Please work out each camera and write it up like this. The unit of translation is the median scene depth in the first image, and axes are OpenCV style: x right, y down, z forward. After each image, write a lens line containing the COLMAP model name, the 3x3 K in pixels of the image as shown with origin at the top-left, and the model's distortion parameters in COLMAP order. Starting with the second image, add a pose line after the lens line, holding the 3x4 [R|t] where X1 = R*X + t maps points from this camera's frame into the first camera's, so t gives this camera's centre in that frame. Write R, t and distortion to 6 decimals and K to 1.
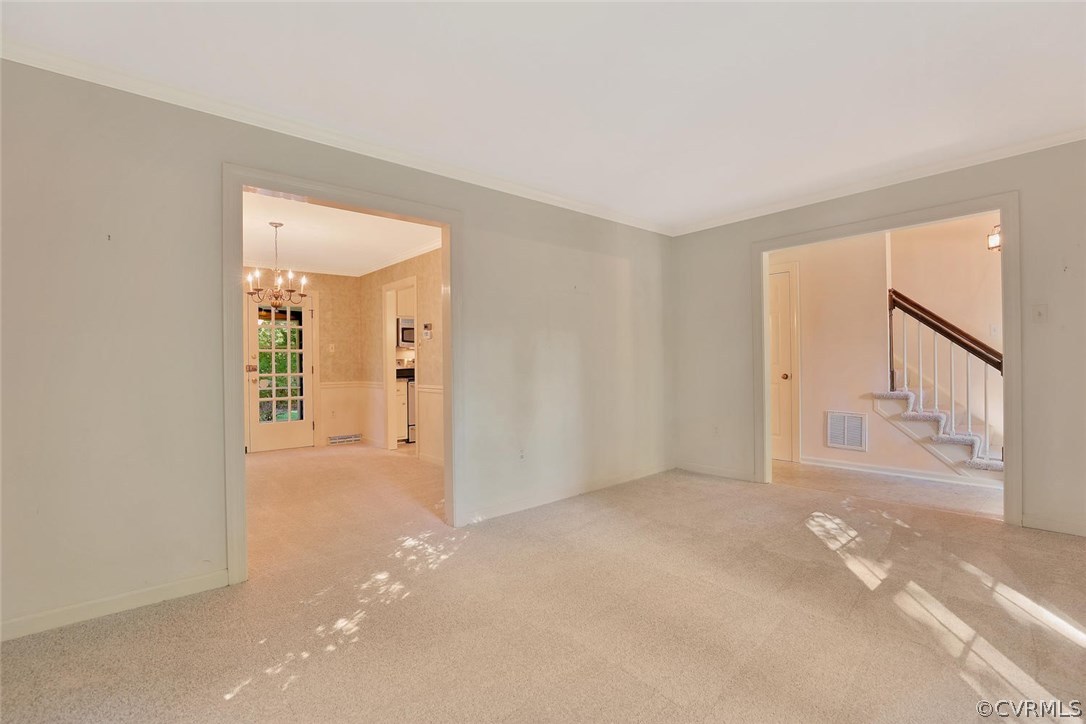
lens RADIAL K [[492.1, 0, 543.0], [0, 492.1, 362.0], [0, 0, 1]] dist [-0.022834, 0.001217]
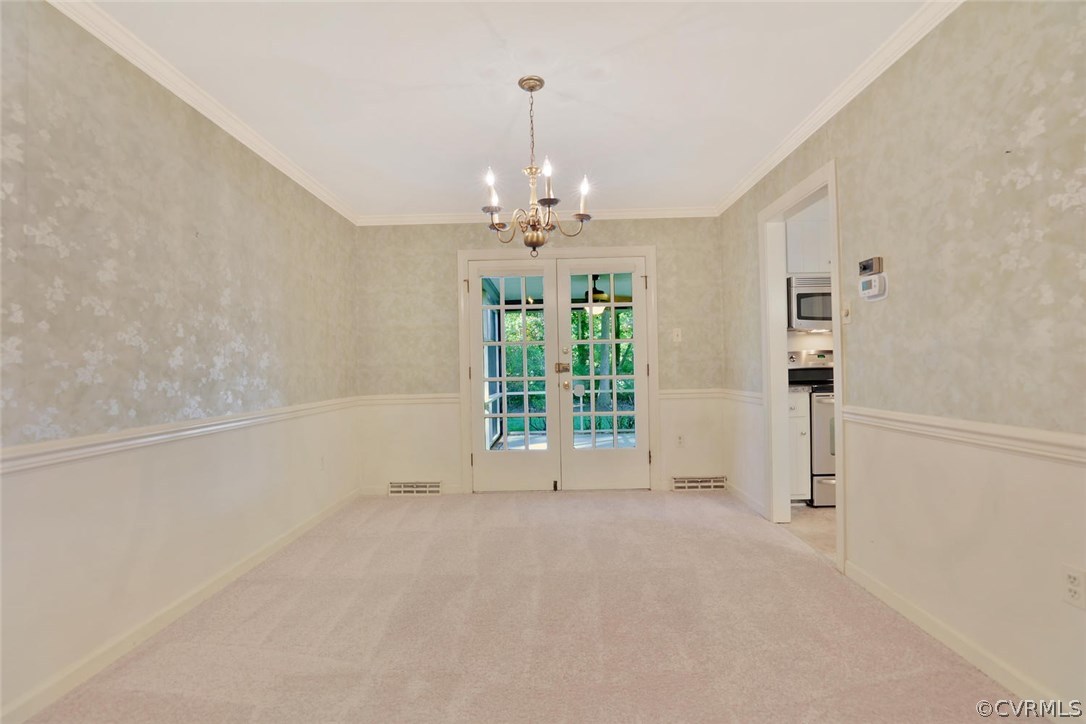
lens RADIAL K [[492.1, 0, 543.0], [0, 492.1, 362.0], [0, 0, 1]] dist [-0.022834, 0.001217]
pose [[0.735712, -0.007685, -0.677251, -0.133507], [0.010439, 0.999946, -0.000007, 0.004094], [0.677214, -0.007065, 0.735752, 0.426158]]
